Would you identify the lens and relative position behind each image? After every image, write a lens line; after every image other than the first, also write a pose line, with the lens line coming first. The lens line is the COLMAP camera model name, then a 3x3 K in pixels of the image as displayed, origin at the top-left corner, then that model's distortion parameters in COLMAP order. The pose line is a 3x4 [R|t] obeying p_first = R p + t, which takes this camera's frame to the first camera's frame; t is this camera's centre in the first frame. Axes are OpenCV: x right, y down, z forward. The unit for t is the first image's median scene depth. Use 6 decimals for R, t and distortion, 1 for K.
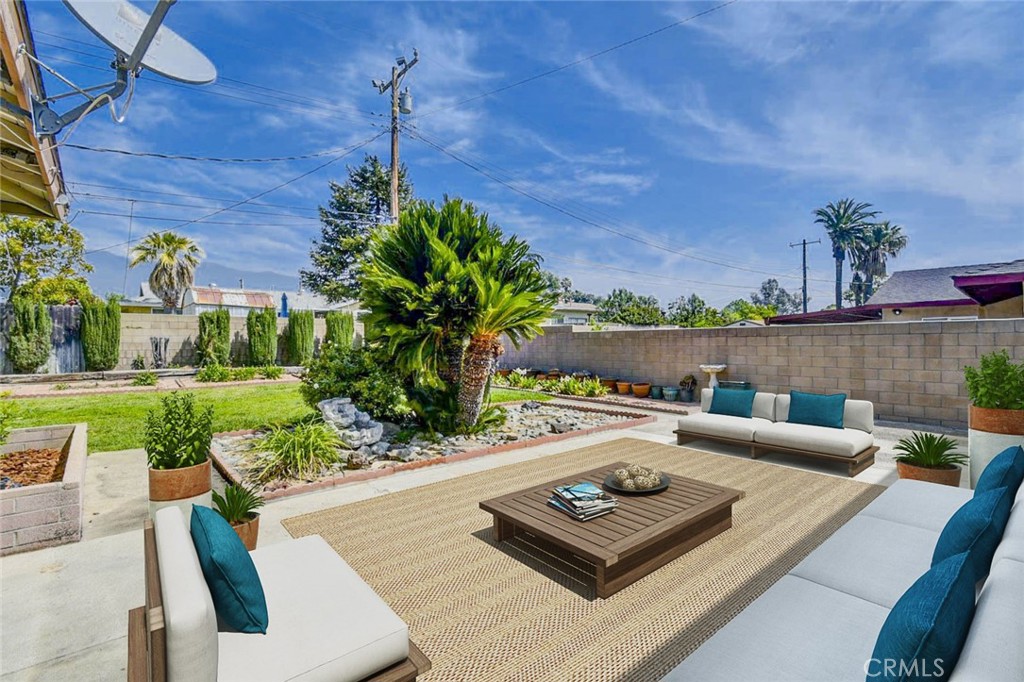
lens RADIAL K [[456.6, 0, 511.5], [0, 456.6, 341.9], [0, 0, 1]] dist [0.002310, -0.002754]
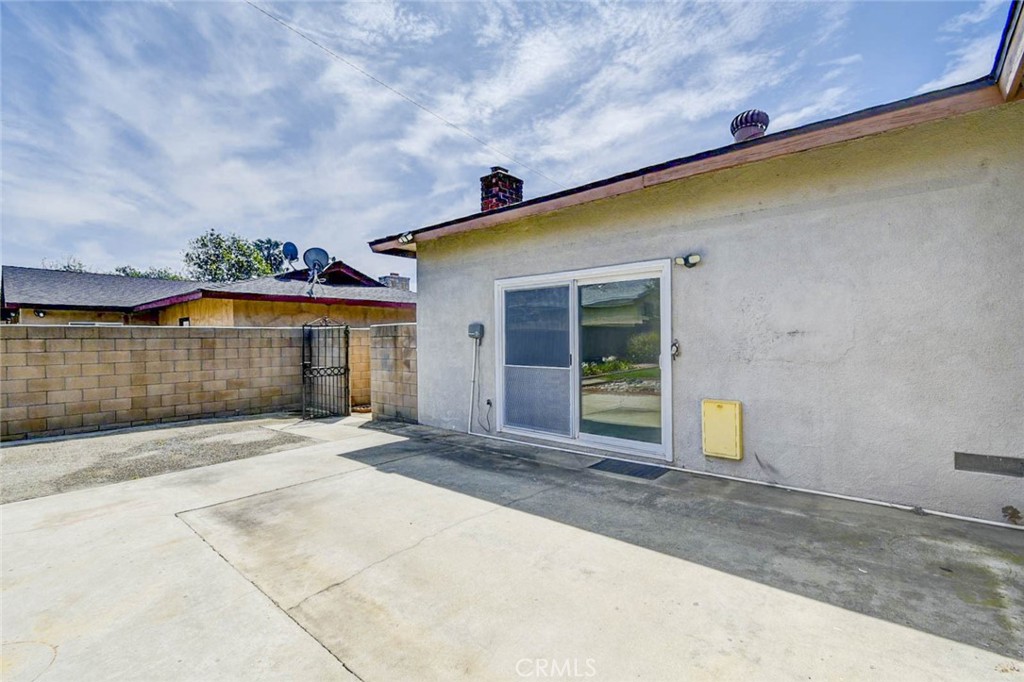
lens RADIAL K [[456.6, 0, 510.1], [0, 456.6, 338.1], [0, 0, 1]] dist [0.002310, -0.002754]
pose [[-0.158282, 0.012409, 0.987316, -0.939498], [0.009613, 0.999893, -0.011026, 0.004217], [-0.987347, 0.007745, -0.158384, 1.230240]]
